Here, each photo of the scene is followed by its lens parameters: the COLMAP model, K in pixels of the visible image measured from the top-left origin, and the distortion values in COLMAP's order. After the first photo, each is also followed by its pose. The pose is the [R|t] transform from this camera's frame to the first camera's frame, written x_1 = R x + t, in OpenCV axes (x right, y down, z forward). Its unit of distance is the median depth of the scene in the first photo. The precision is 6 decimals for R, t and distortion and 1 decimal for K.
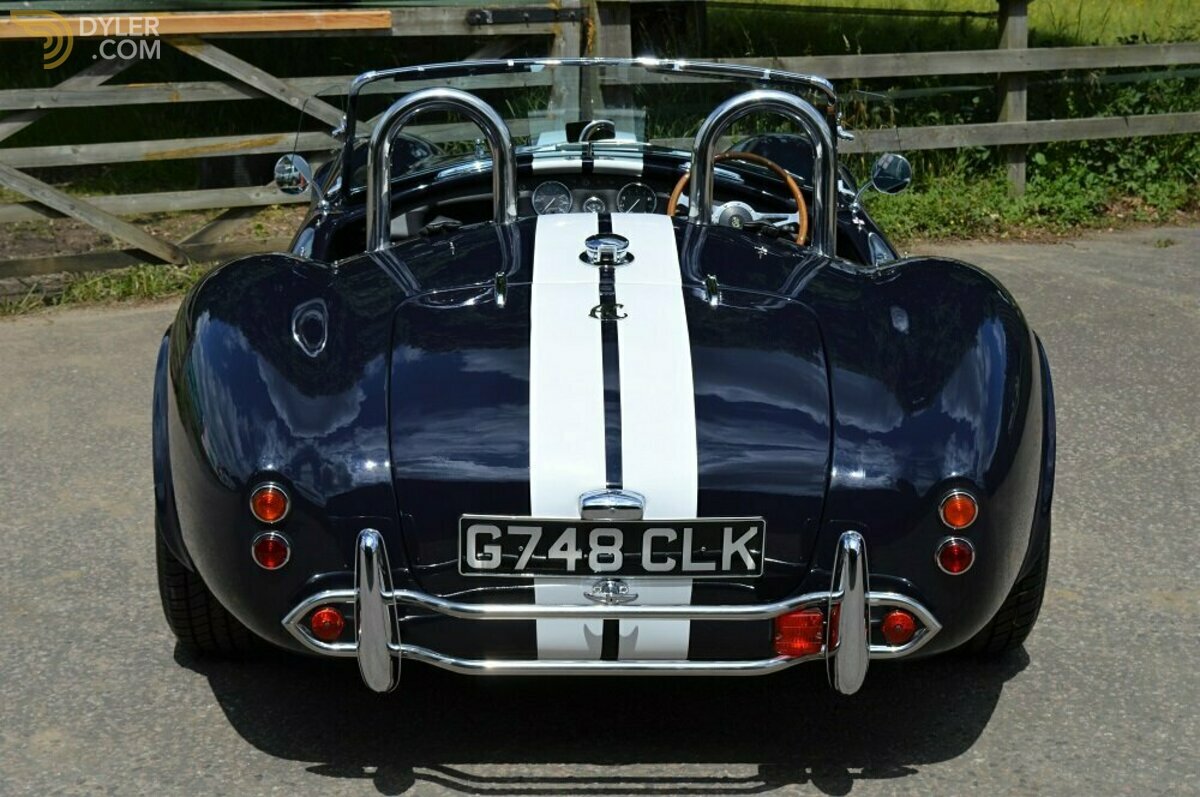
lens RADIAL K [[2035.1, 0, 600.0], [0, 2035.1, 398.5], [0, 0, 1]] dist [0.013816, 0.044866]
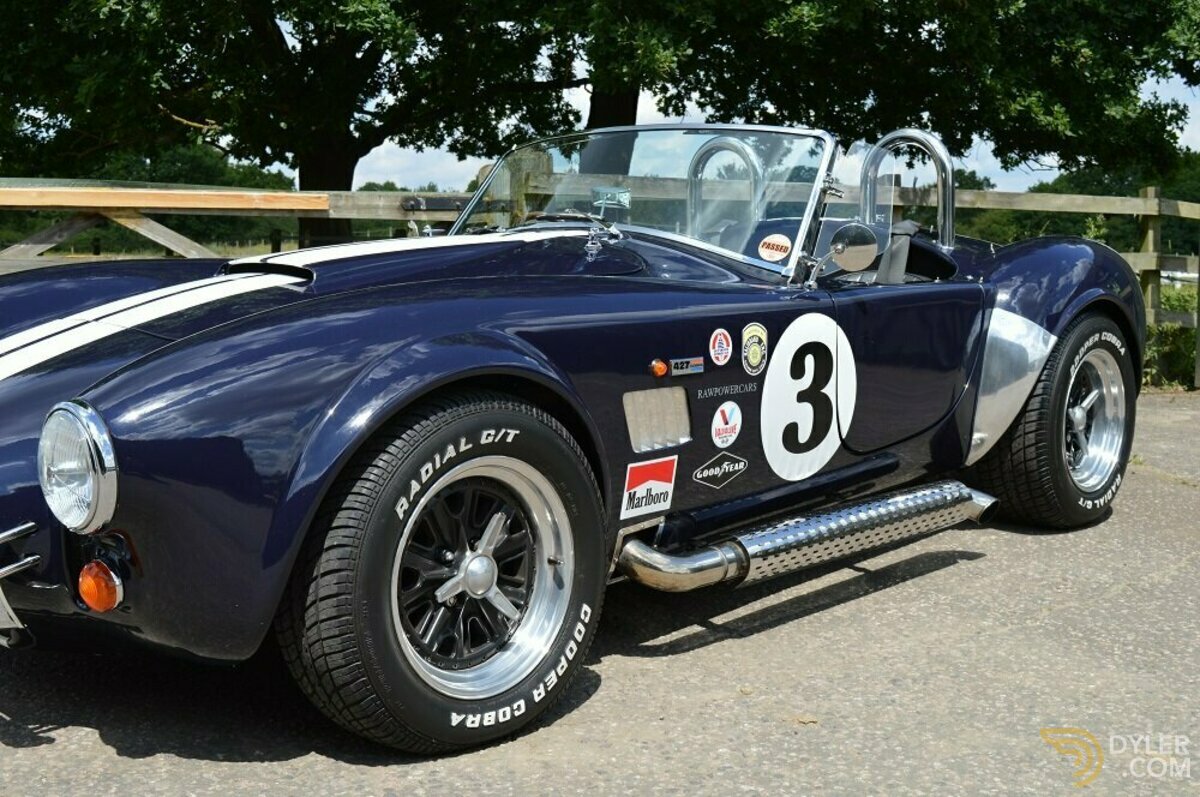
lens RADIAL K [[1417.7, 0, 597.3], [0, 1417.7, 378.0], [0, 0, 1]] dist [-0.082171, 0.069888]
pose [[0.999262, -0.014664, 0.035516, 0.010357], [0.019974, 0.987850, -0.154120, 0.021472], [-0.032825, 0.154716, 0.987414, 0.294787]]
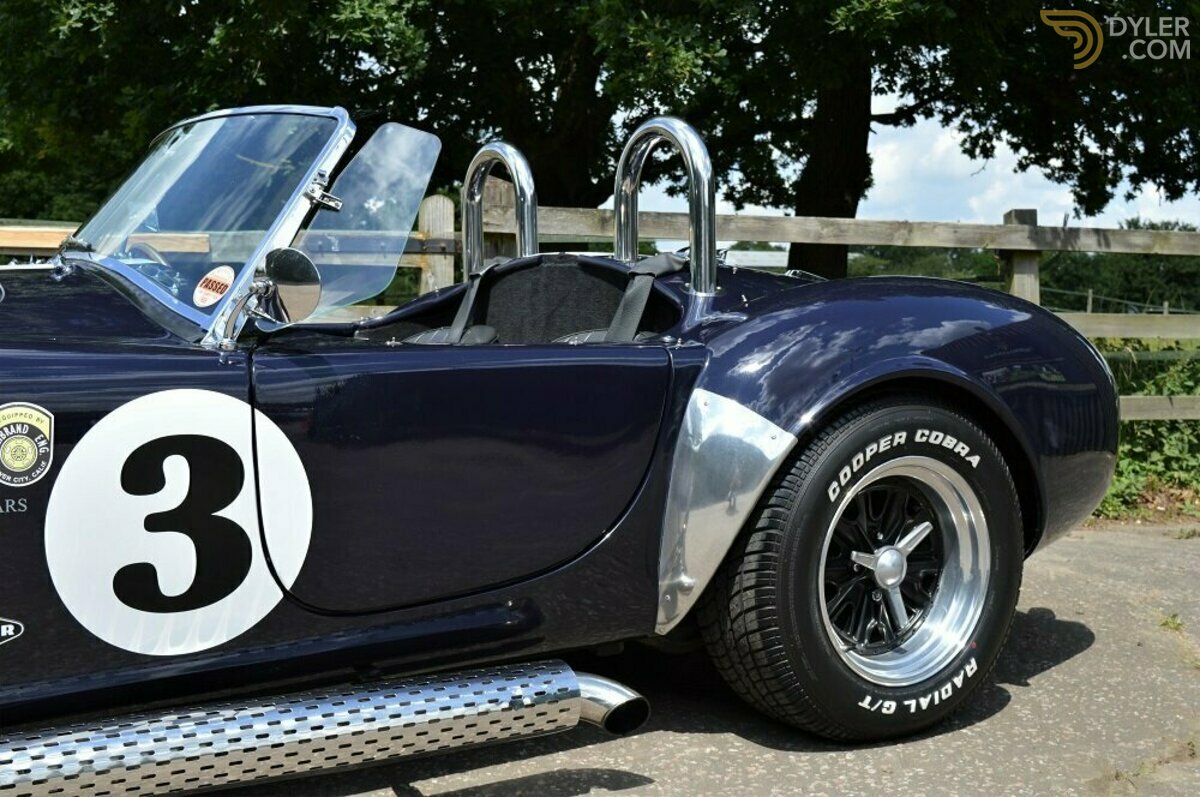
lens RADIAL K [[1518.8, 0, 600.0], [0, 1518.8, 398.5], [0, 0, 1]] dist [-0.033363, 0.021770]
pose [[0.976566, 0.010727, -0.214952, 0.211119], [-0.051159, 0.981700, -0.183432, -0.009722], [0.209051, 0.190130, 0.959244, 0.442551]]
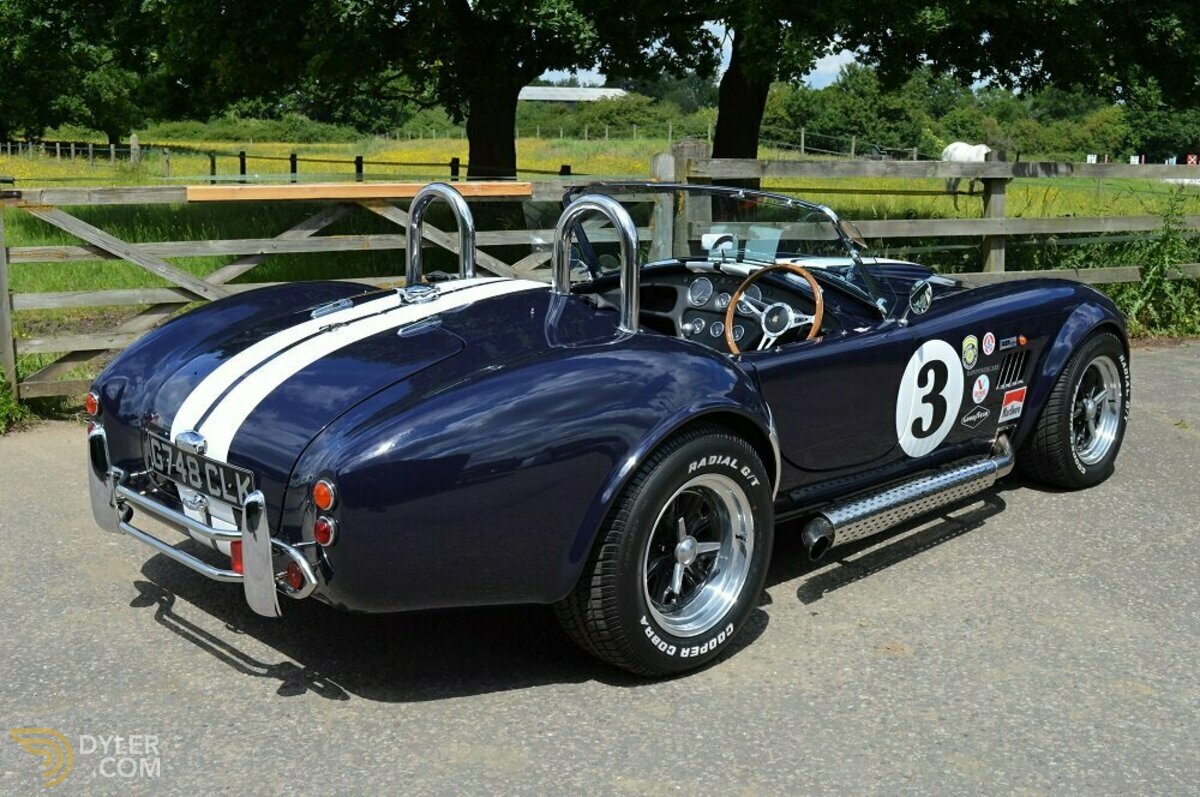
lens RADIAL K [[1301.8, 0, 592.3], [0, 1301.8, 392.8], [0, 0, 1]] dist [-0.071819, 0.012618]
pose [[0.997998, 0.008598, -0.062659, -0.009750], [-0.011867, 0.998577, -0.051989, -0.011527], [0.062123, 0.052629, 0.996680, 0.178863]]
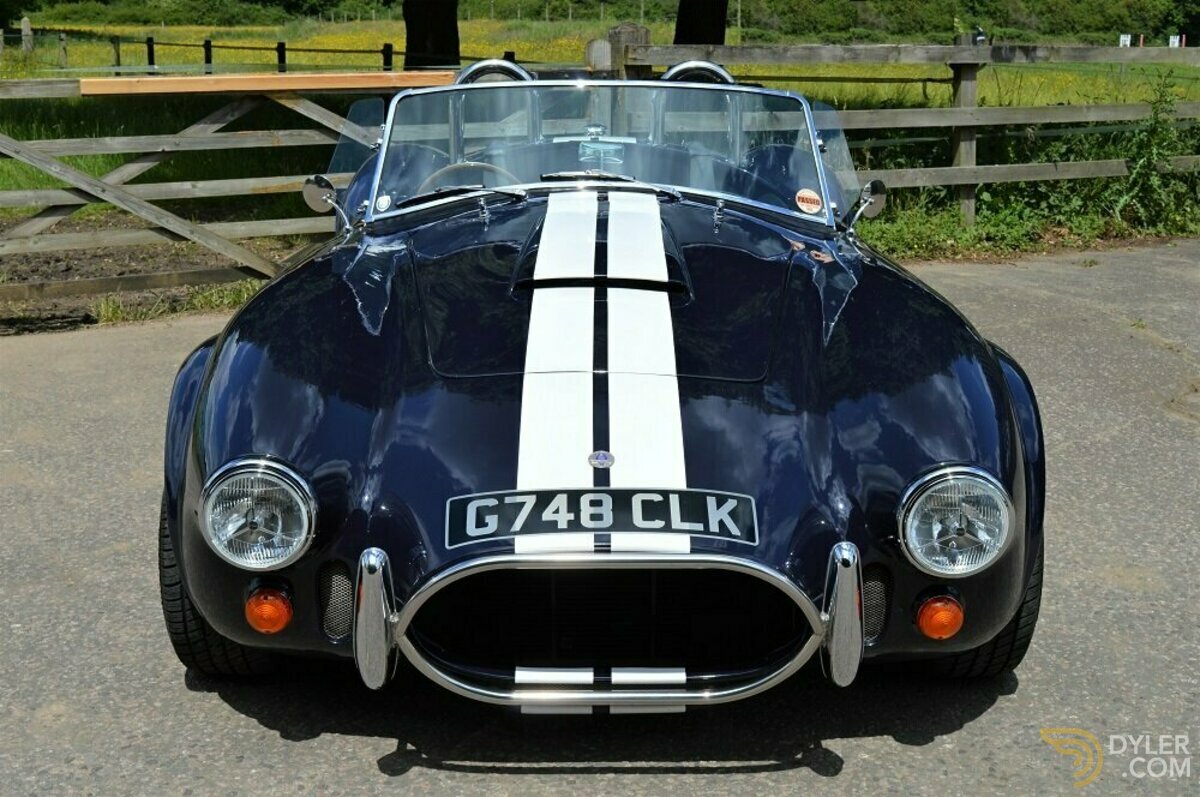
lens RADIAL K [[1479.9, 0, 592.9], [0, 1479.9, 395.2], [0, 0, 1]] dist [-0.055724, 0.023976]
pose [[0.999137, 0.002192, -0.041484, 0.018286], [-0.002009, 0.999988, 0.004446, -0.000266], [0.041493, -0.004359, 0.999129, 0.122174]]
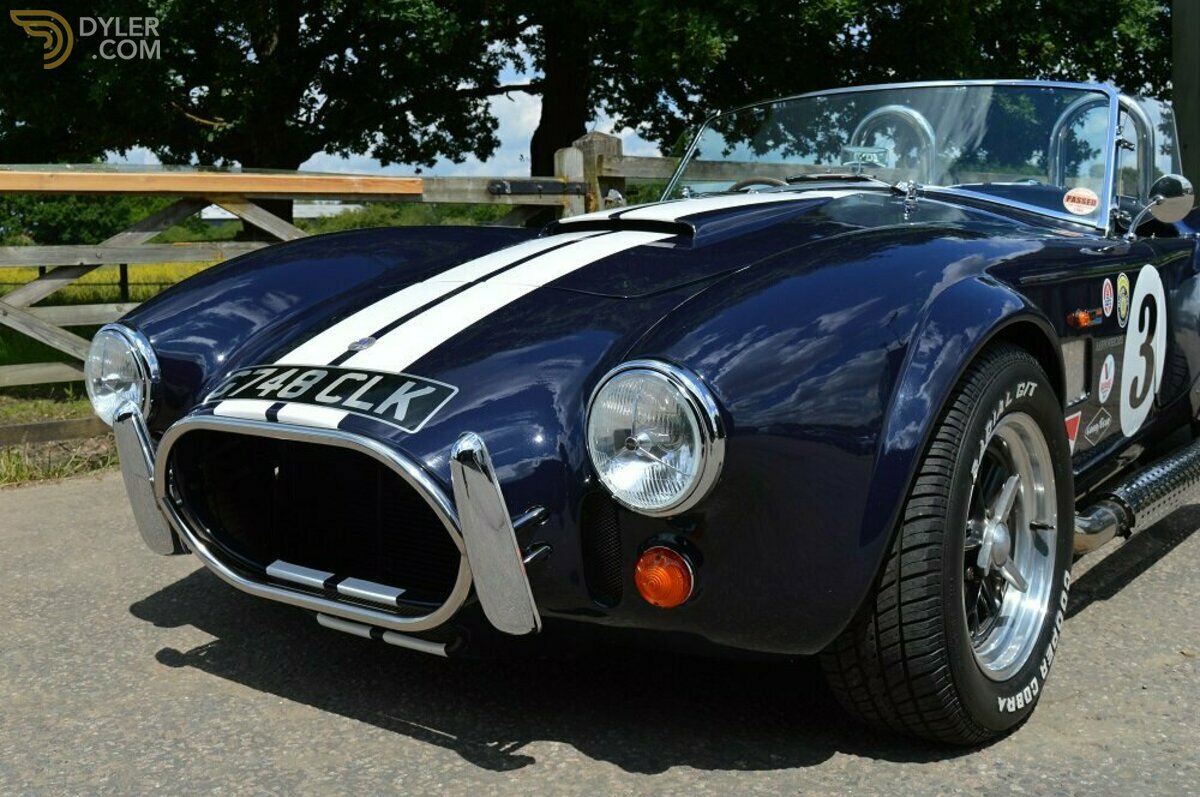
lens RADIAL K [[1301.8, 0, 592.3], [0, 1301.8, 392.8], [0, 0, 1]] dist [-0.071819, 0.012618]
pose [[0.990272, -0.047435, 0.130807, -0.112668], [0.064974, 0.988949, -0.133259, 0.015322], [-0.123040, 0.140462, 0.982411, 0.359395]]
